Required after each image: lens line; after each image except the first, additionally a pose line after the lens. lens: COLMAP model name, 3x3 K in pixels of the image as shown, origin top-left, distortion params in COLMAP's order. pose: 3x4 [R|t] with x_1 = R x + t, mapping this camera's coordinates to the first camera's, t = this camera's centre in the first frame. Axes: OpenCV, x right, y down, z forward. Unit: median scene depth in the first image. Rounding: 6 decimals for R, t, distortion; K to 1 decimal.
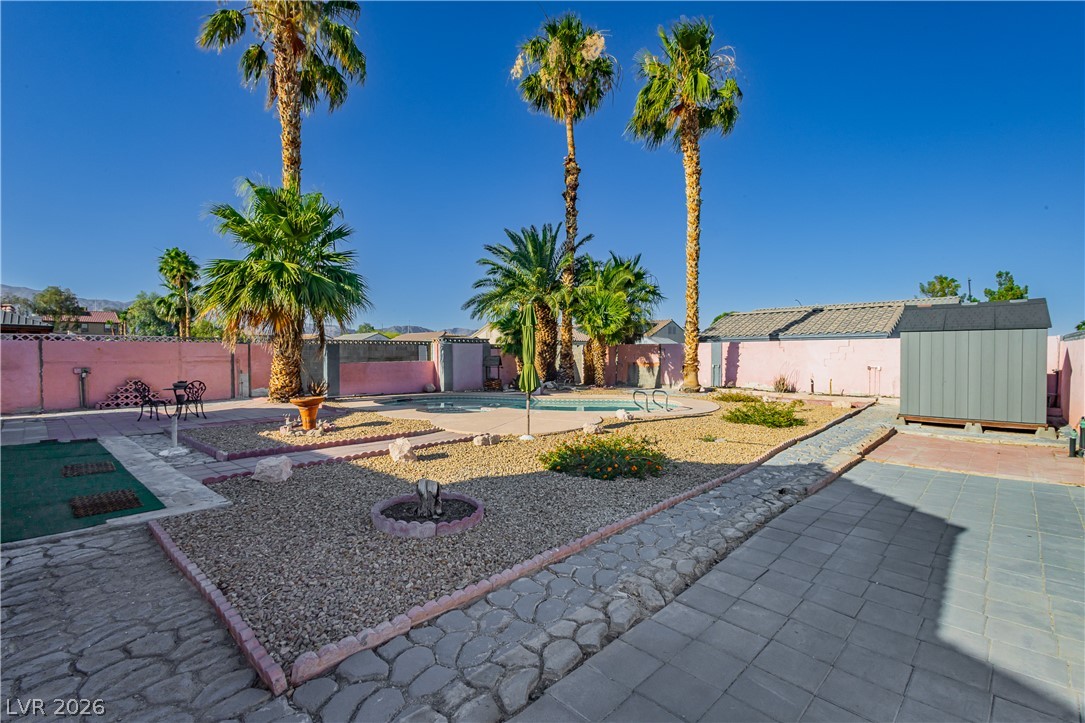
lens RADIAL K [[492.7, 0, 550.8], [0, 492.7, 365.2], [0, 0, 1]] dist [-0.001855, 0.000297]
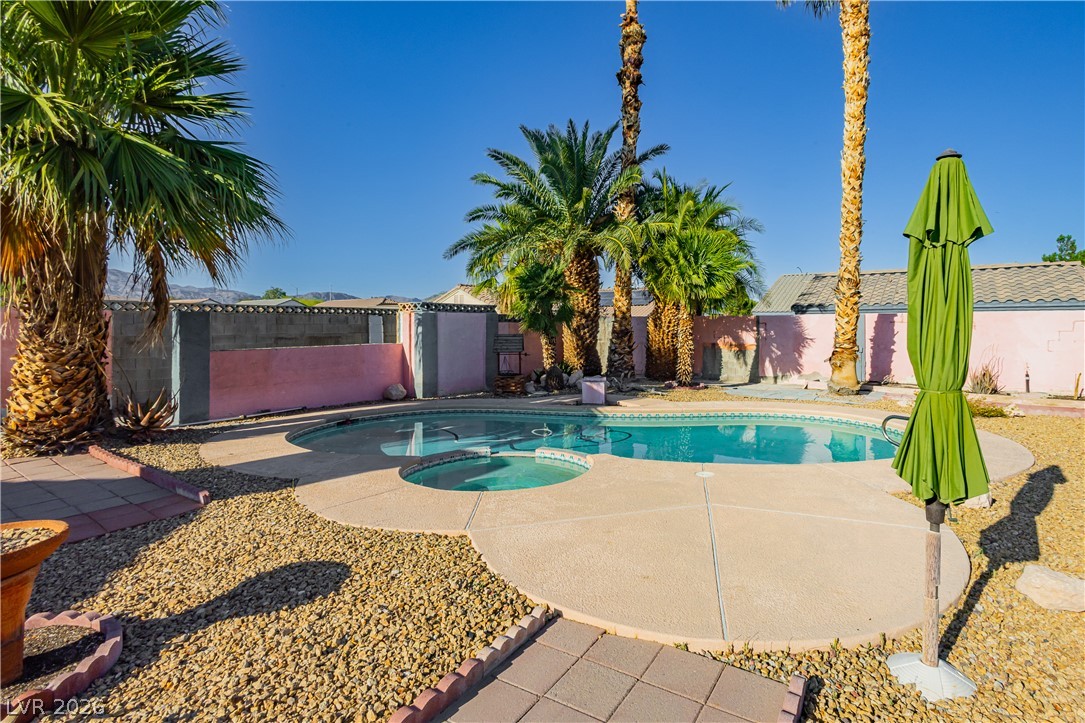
lens RADIAL K [[548.6, 0, 597.6], [0, 548.6, 329.0], [0, 0, 1]] dist [0.003984, 0.000014]
pose [[0.985030, 0.002031, 0.172369, -0.124502], [0.001287, 0.999816, -0.019135, -0.012860], [-0.172376, 0.019070, 0.984847, 0.340429]]
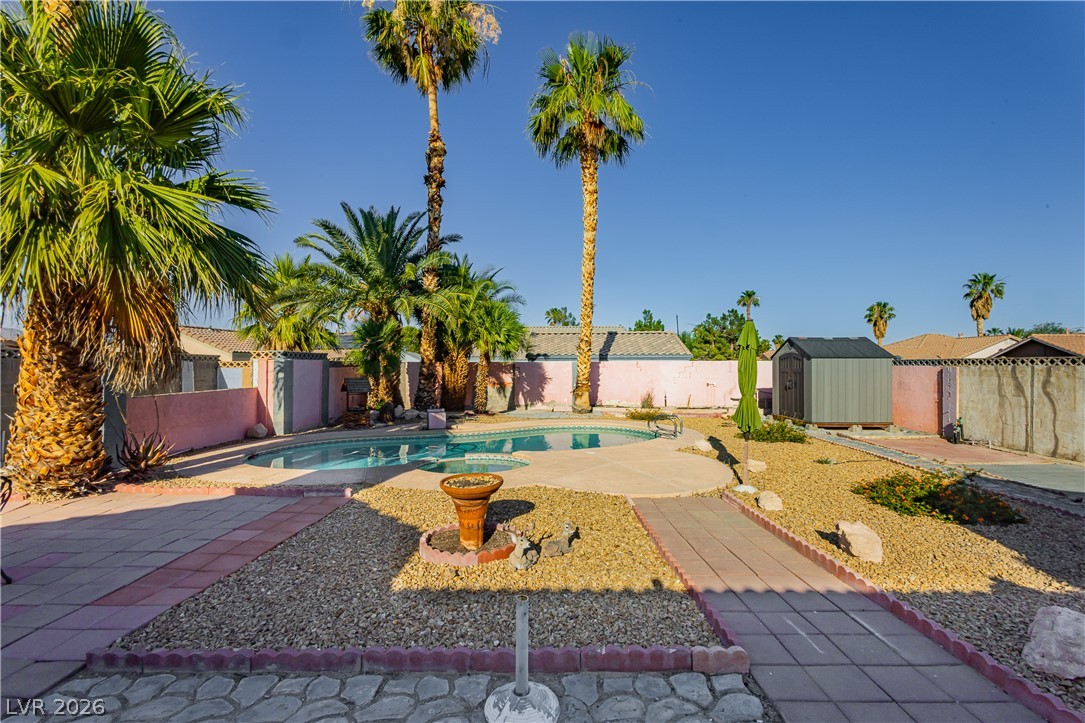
lens RADIAL K [[492.7, 0, 550.8], [0, 492.7, 365.2], [0, 0, 1]] dist [-0.001855, 0.000297]
pose [[0.747299, 0.003367, 0.664479, -0.371241], [0.015601, 0.999623, -0.022610, -0.017096], [-0.664305, 0.027262, 0.746964, 0.280602]]
